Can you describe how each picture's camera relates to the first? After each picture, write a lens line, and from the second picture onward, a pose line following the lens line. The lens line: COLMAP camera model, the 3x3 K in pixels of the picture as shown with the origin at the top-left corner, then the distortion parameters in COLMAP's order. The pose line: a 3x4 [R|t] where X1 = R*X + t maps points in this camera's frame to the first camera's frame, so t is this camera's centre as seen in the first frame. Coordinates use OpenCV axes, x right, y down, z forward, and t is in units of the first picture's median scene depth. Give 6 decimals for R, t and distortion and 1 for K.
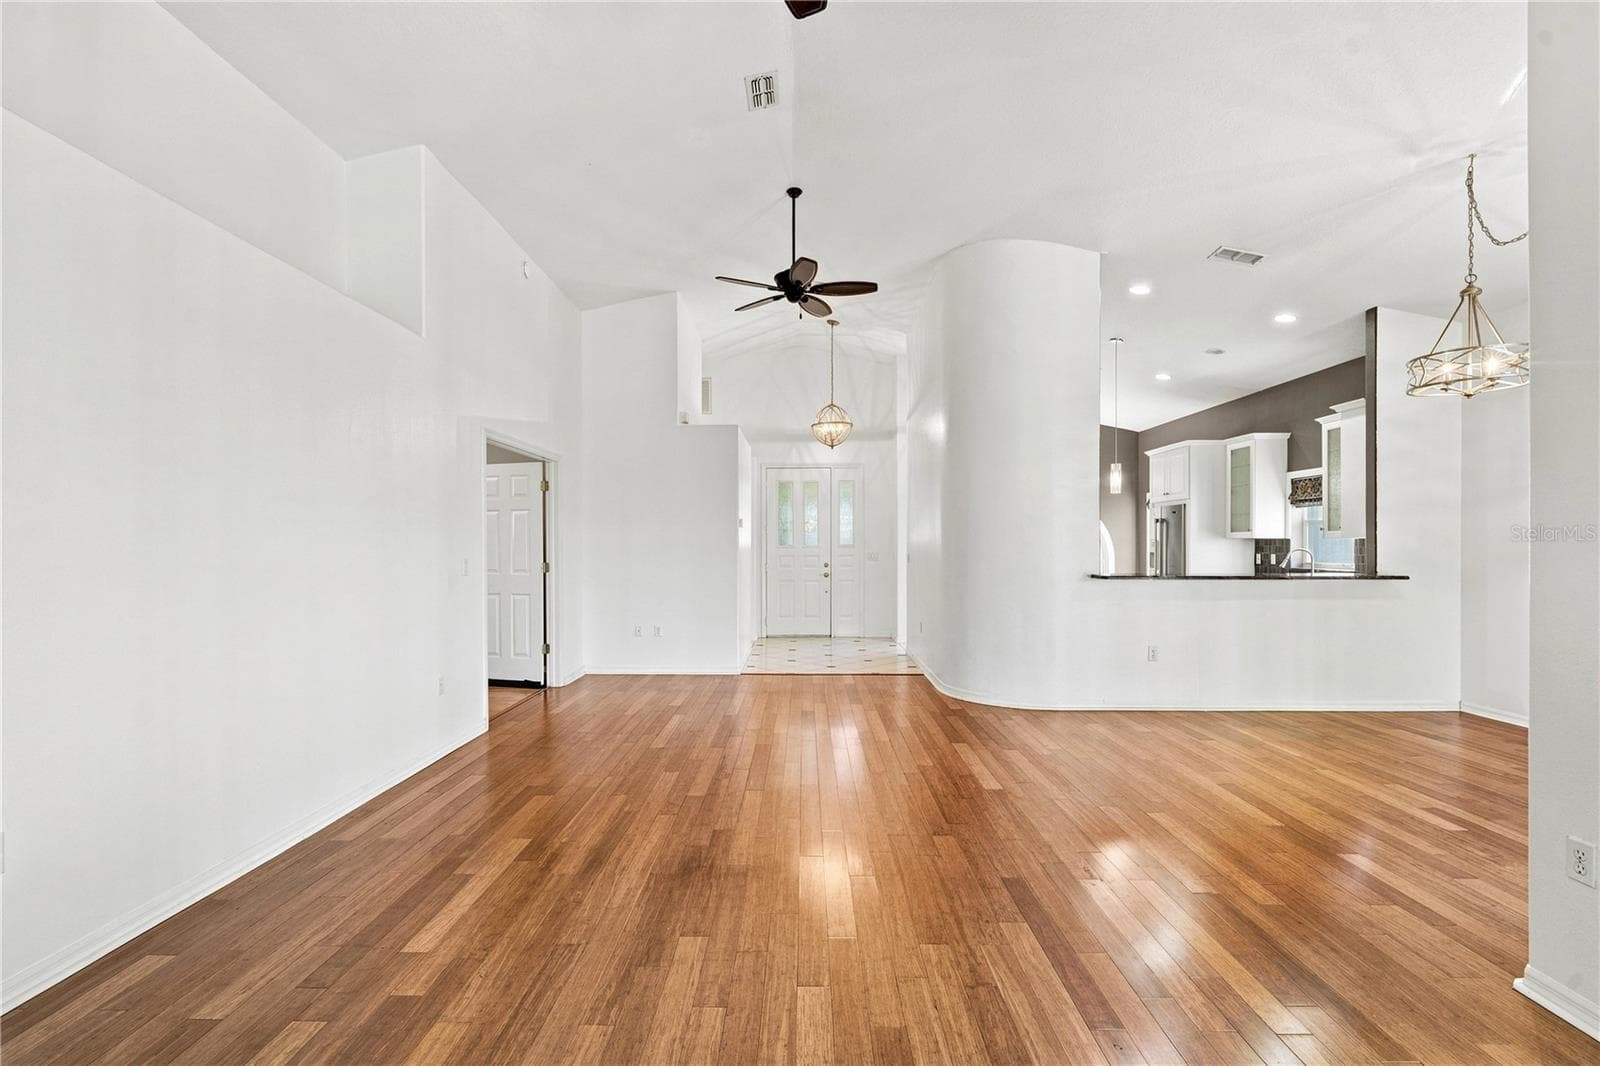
lens RADIAL K [[745.2, 0, 791.3], [0, 745.2, 548.1], [0, 0, 1]] dist [0.005444, -0.002713]
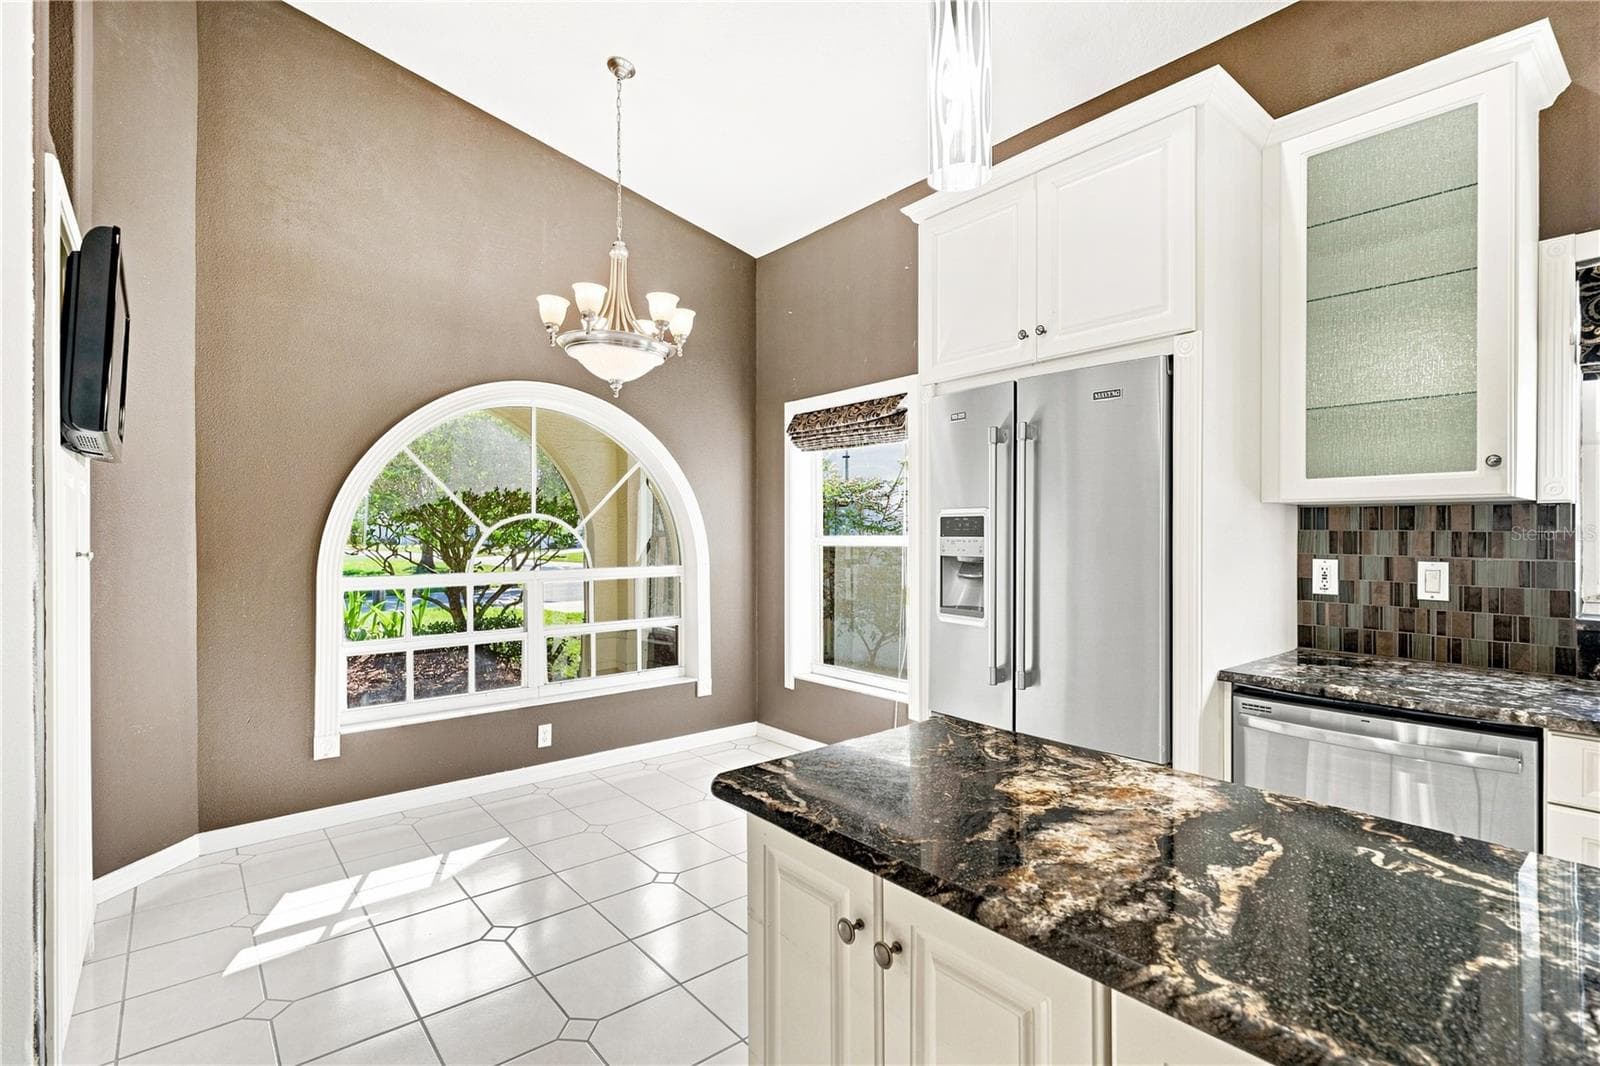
lens RADIAL K [[745.2, 0, 801.5], [0, 745.2, 528.8], [0, 0, 1]] dist [0.005444, -0.002713]
pose [[0.759784, -0.001220, 0.650174, 0.388526], [0.003788, 0.999990, -0.002550, -0.004966], [-0.650164, 0.004400, 0.759781, 1.217172]]
